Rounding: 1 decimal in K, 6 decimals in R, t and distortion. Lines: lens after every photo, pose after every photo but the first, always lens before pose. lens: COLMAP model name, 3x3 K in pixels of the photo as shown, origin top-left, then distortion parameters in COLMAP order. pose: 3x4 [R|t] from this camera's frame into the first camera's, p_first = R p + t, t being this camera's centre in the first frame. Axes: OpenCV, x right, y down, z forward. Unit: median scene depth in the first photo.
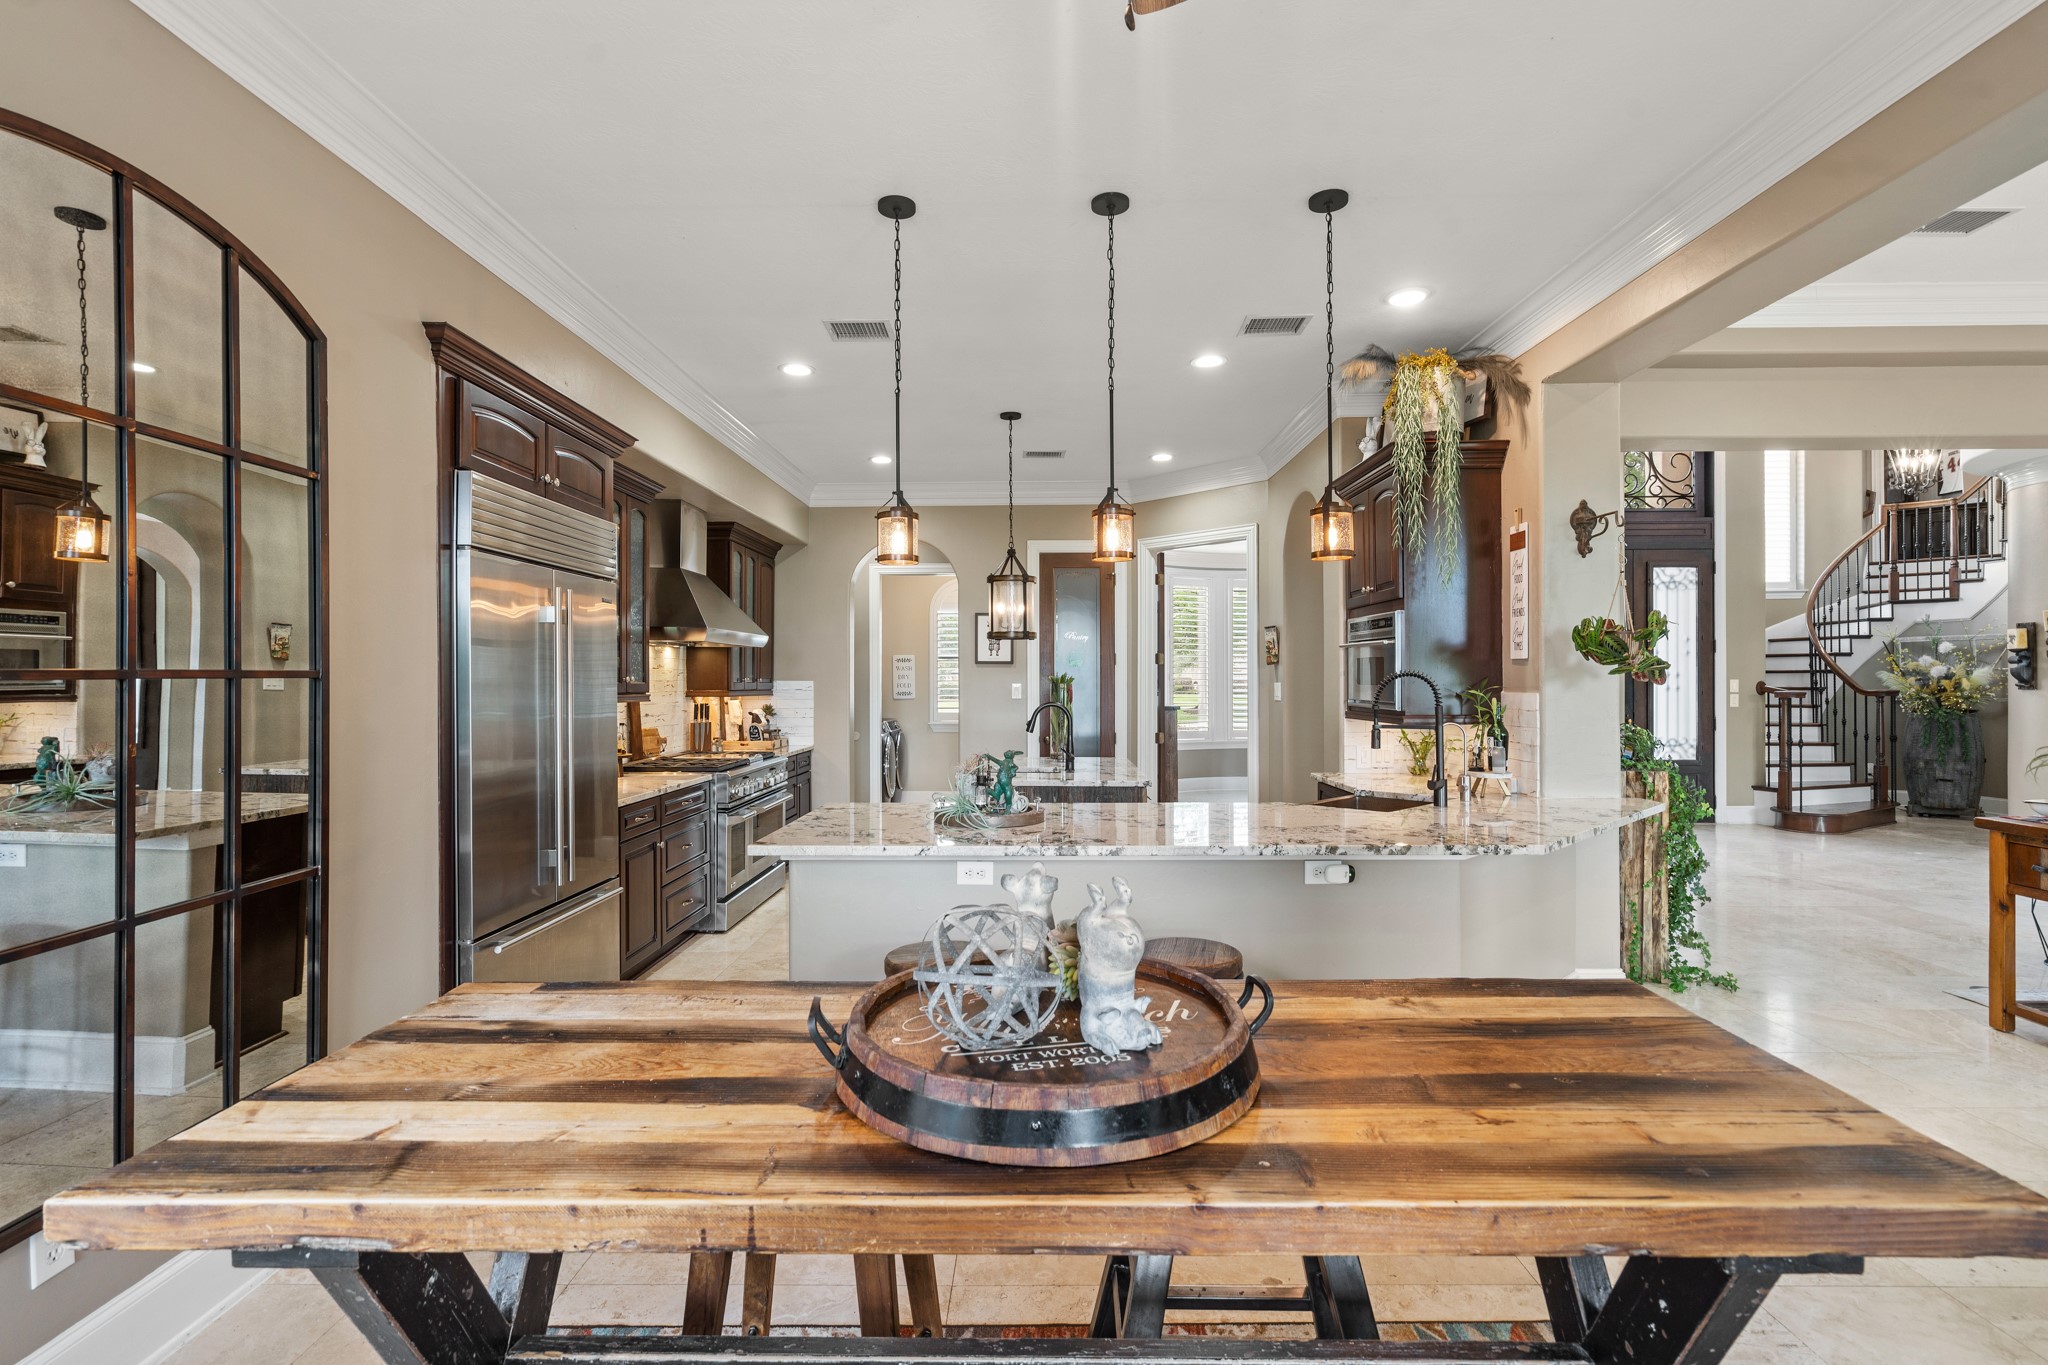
lens RADIAL K [[938.9, 0, 1031.1], [0, 938.9, 677.4], [0, 0, 1]] dist [-0.001502, 0.000430]
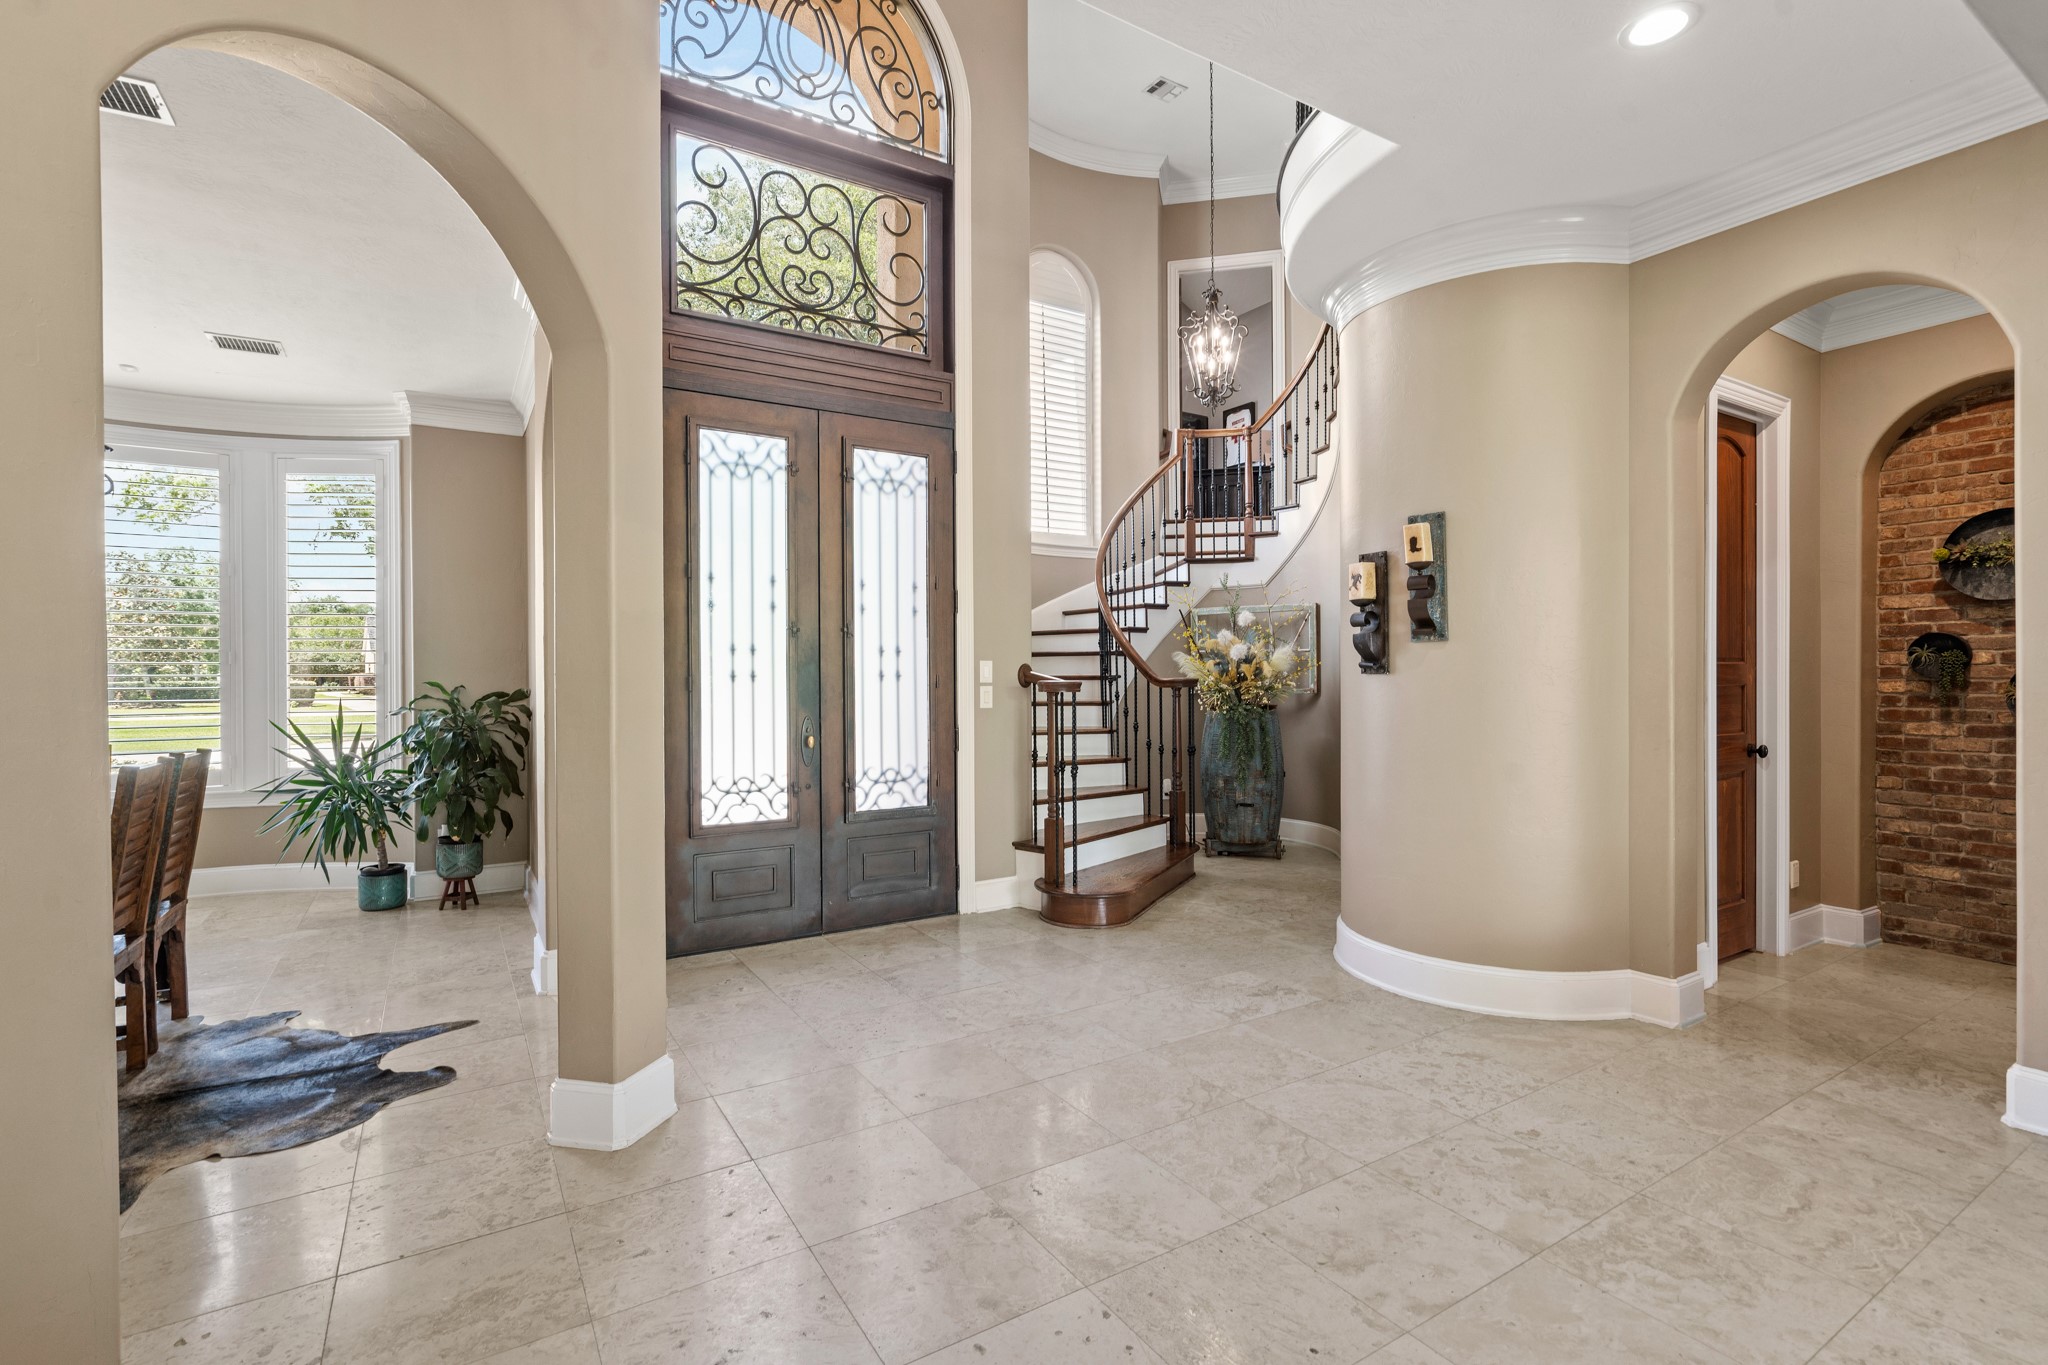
lens RADIAL K [[938.9, 0, 1031.1], [0, 938.9, 677.4], [0, 0, 1]] dist [-0.001502, 0.000430]
pose [[0.835122, -0.002951, 0.550057, 0.443569], [0.002044, 0.999995, 0.002261, 0.010893], [-0.550061, -0.000763, 0.835124, 0.490625]]
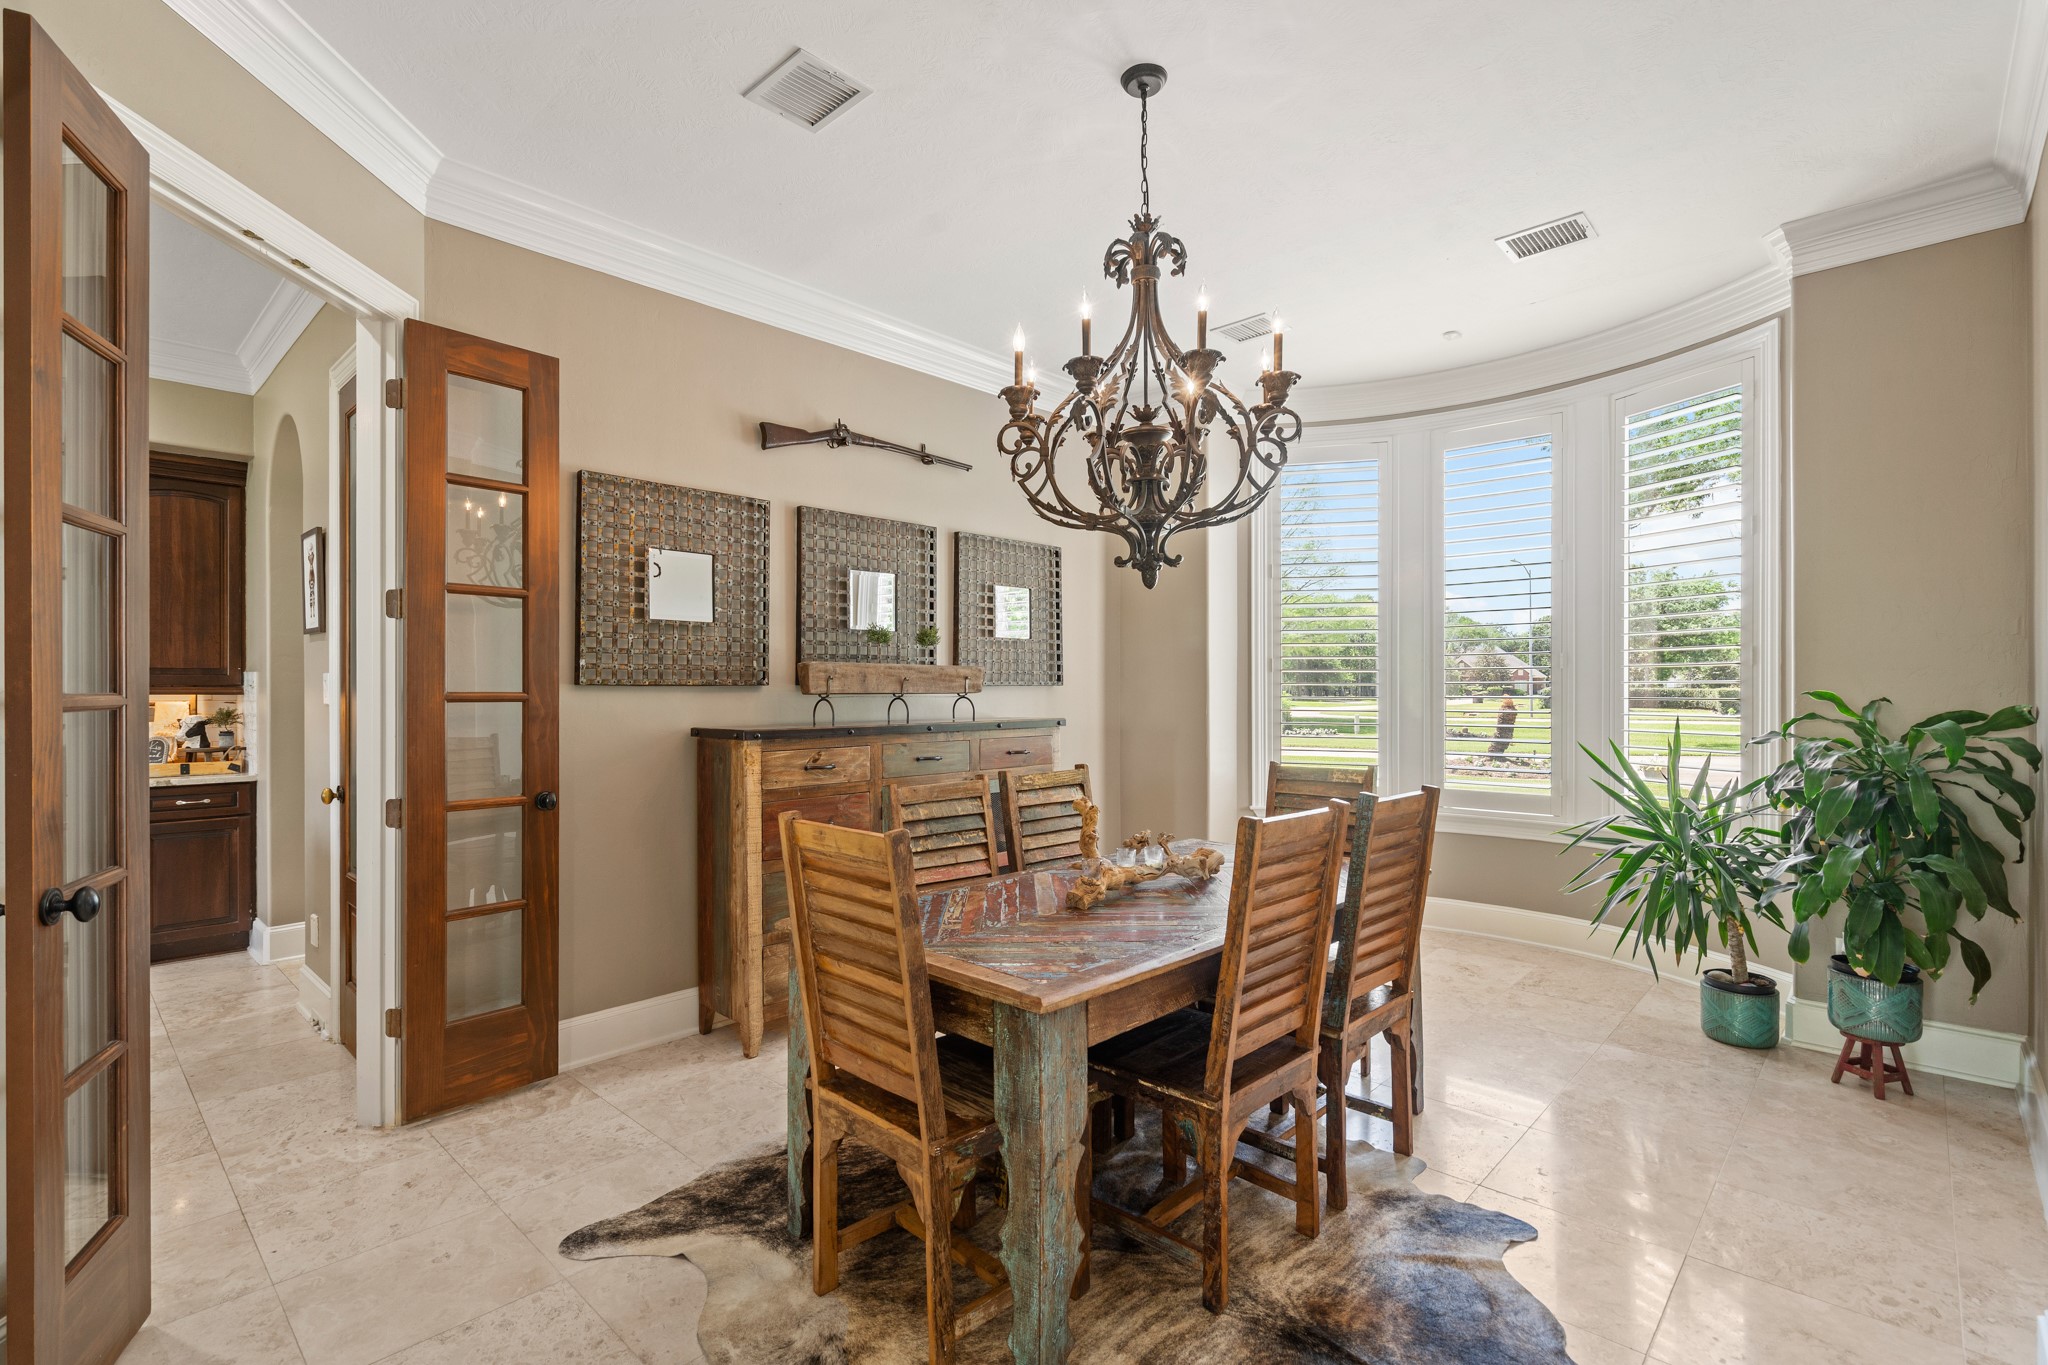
lens RADIAL K [[935.8, 0, 1018.9], [0, 935.8, 691.3], [0, 0, 1]] dist [-0.000451, 0.000492]
pose [[0.738787, 0.001589, -0.673938, 0.467183], [0.002468, 0.999984, 0.005063, 0.011583], [0.673935, -0.005403, 0.738771, 0.727611]]
